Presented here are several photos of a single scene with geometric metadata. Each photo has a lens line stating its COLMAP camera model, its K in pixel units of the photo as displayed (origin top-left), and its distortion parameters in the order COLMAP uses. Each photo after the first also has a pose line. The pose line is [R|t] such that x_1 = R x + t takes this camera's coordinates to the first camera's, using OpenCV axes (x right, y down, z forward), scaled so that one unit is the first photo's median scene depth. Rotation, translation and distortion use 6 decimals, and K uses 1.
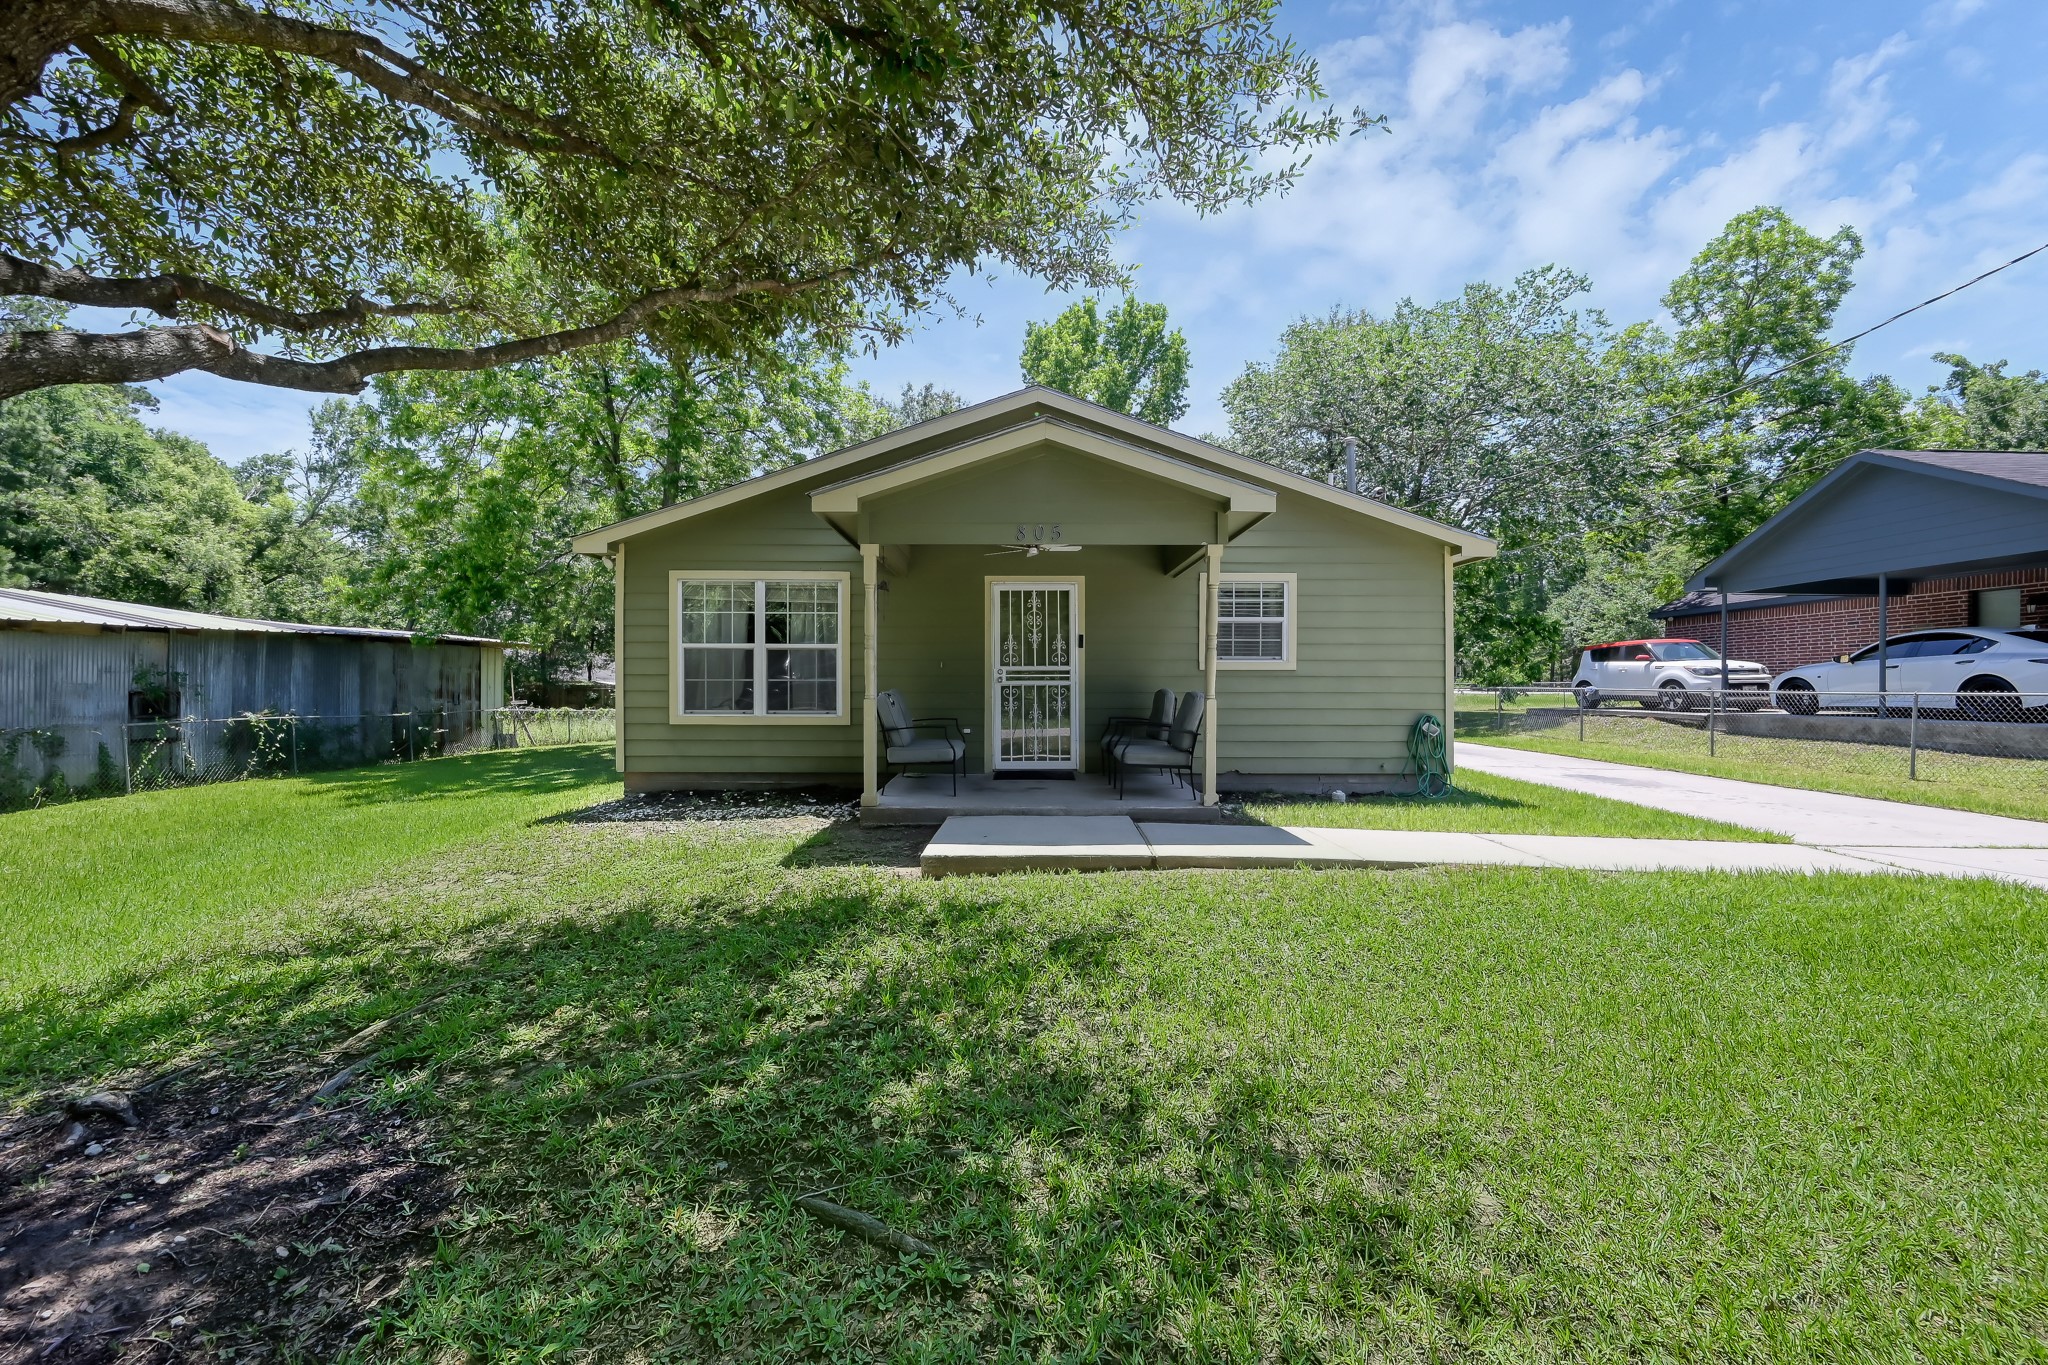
lens RADIAL K [[814.2, 0, 1027.4], [0, 814.2, 692.5], [0, 0, 1]] dist [0.000277, 0.000483]
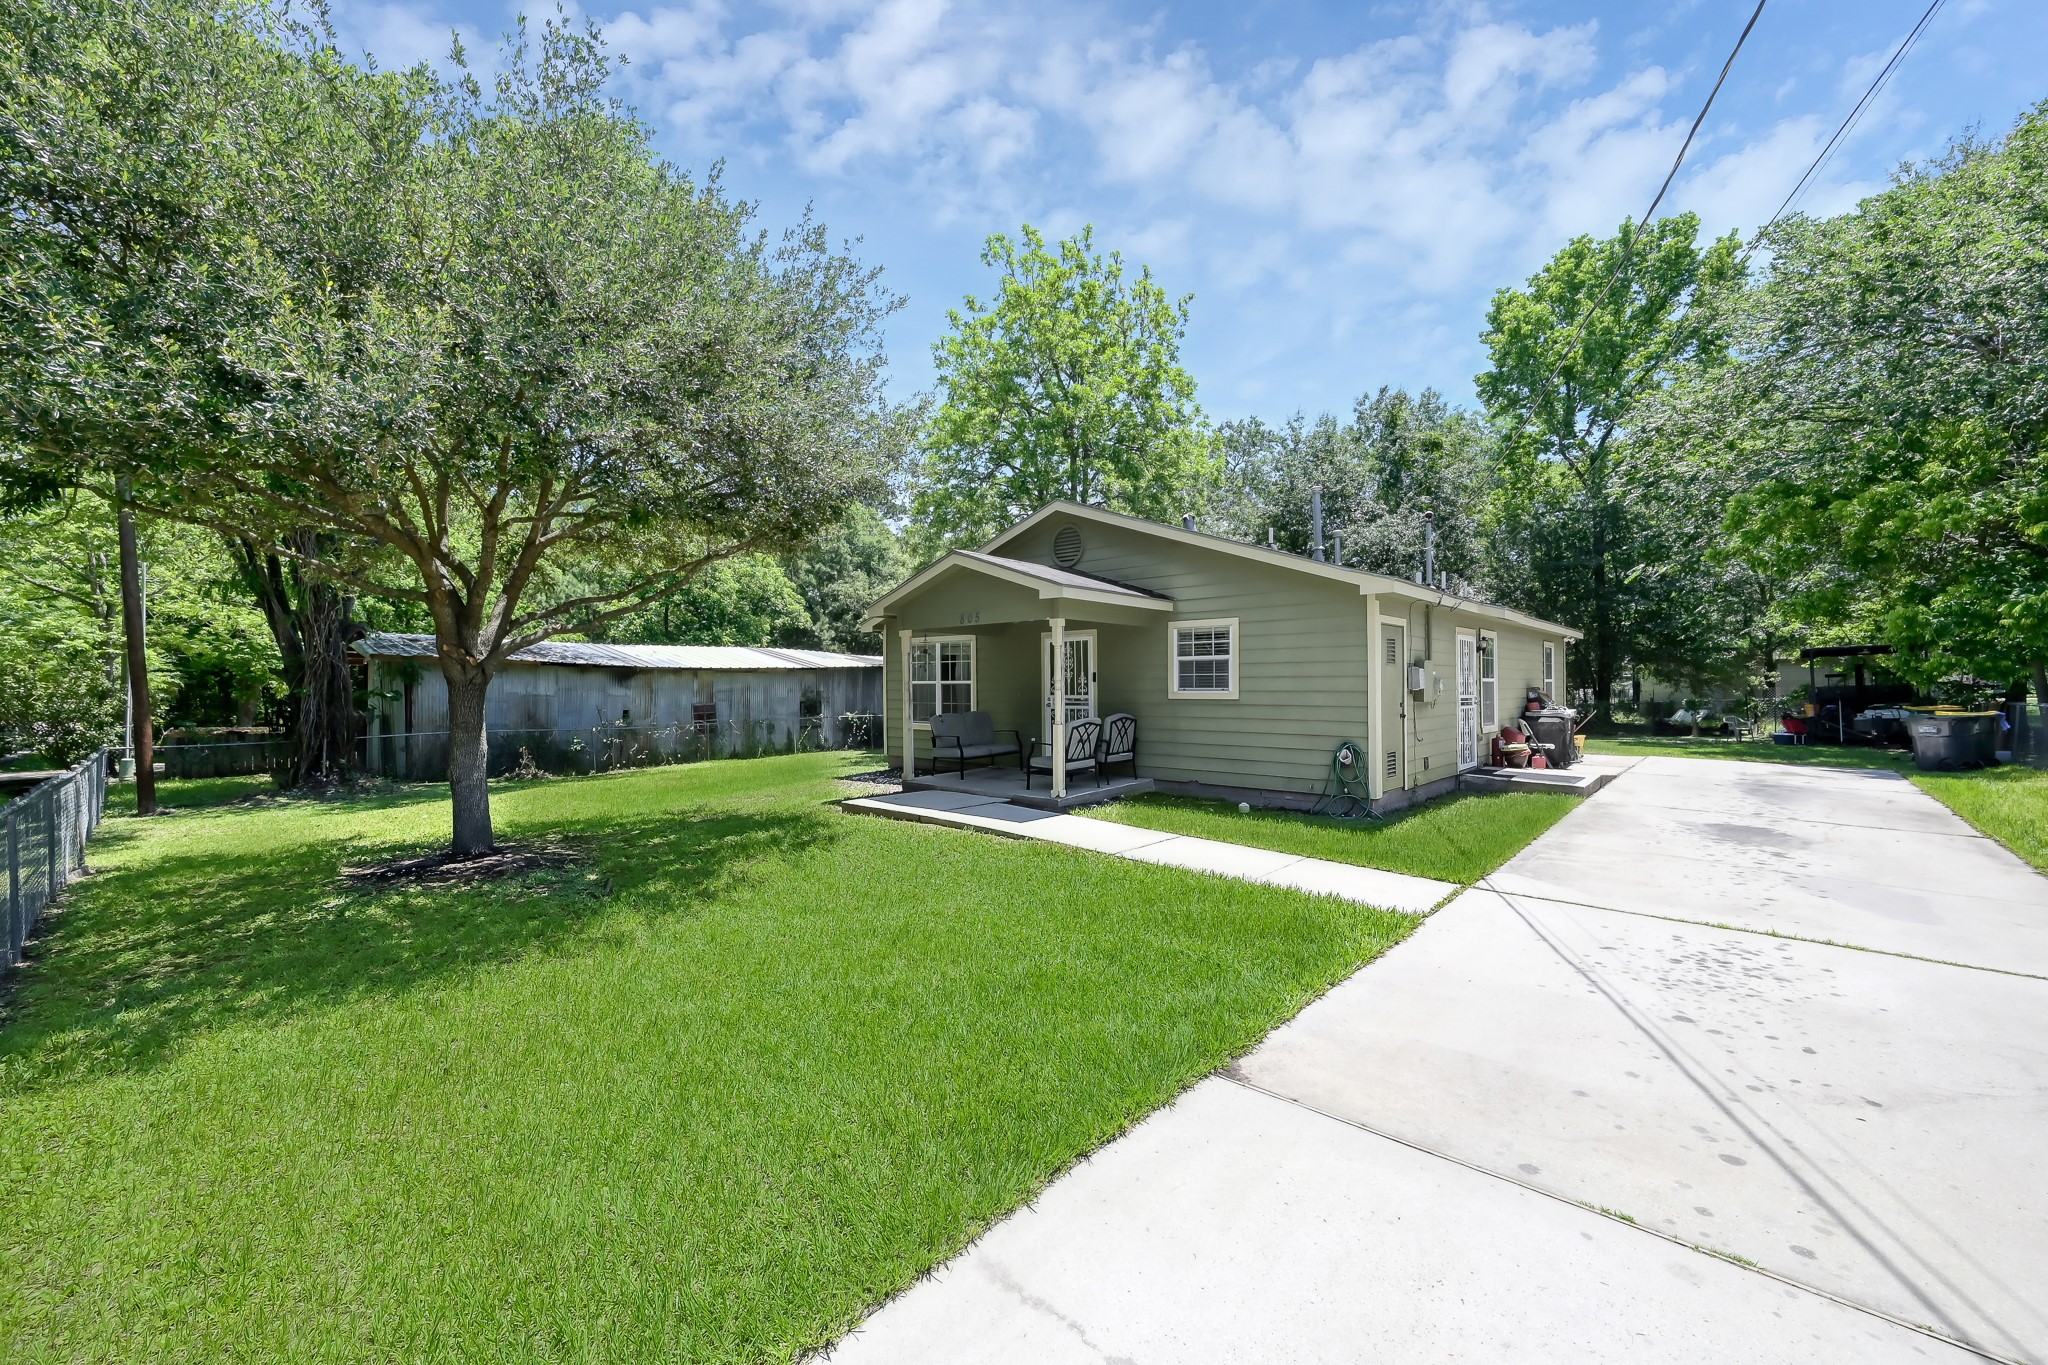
lens RADIAL K [[814.2, 0, 1036.2], [0, 814.2, 682.7], [0, 0, 1]] dist [0.000277, 0.000483]
pose [[0.739766, -0.006426, -0.672833, 0.908221], [0.001048, 0.999964, -0.008398, -0.042261], [0.672863, 0.005508, 0.739746, -0.072059]]
